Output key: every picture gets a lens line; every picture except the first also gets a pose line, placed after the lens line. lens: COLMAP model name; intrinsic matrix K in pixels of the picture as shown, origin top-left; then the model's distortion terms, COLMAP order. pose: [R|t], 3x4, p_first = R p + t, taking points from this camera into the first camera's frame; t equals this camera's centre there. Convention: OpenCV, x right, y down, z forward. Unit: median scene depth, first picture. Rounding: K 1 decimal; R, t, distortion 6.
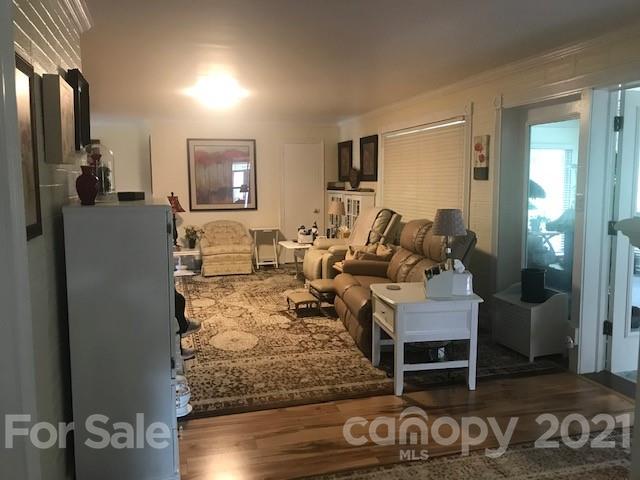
lens RADIAL K [[525.0, 0, 316.8], [0, 525.0, 238.7], [0, 0, 1]] dist [0.016682, -0.015159]
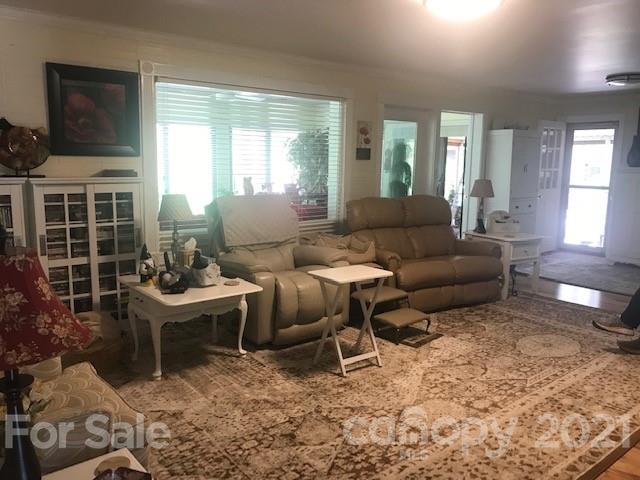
lens RADIAL K [[525.0, 0, 316.7], [0, 525.0, 237.7], [0, 0, 1]] dist [0.016682, -0.015159]
pose [[-0.388062, -0.138411, 0.911181, -0.763860], [0.097632, 0.976922, 0.189978, -0.180432], [-0.916448, 0.162684, -0.365593, 1.610812]]
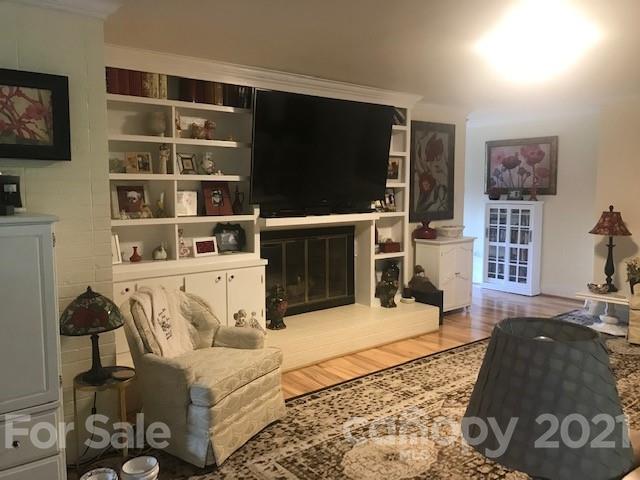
lens RADIAL K [[525.0, 0, 318.9], [0, 525.0, 241.5], [0, 0, 1]] dist [0.016682, -0.015159]
pose [[0.381828, 0.101254, -0.918670, 0.331825], [-0.103715, 0.992397, 0.066273, -0.080248], [0.918396, 0.069975, 0.389426, 0.661913]]
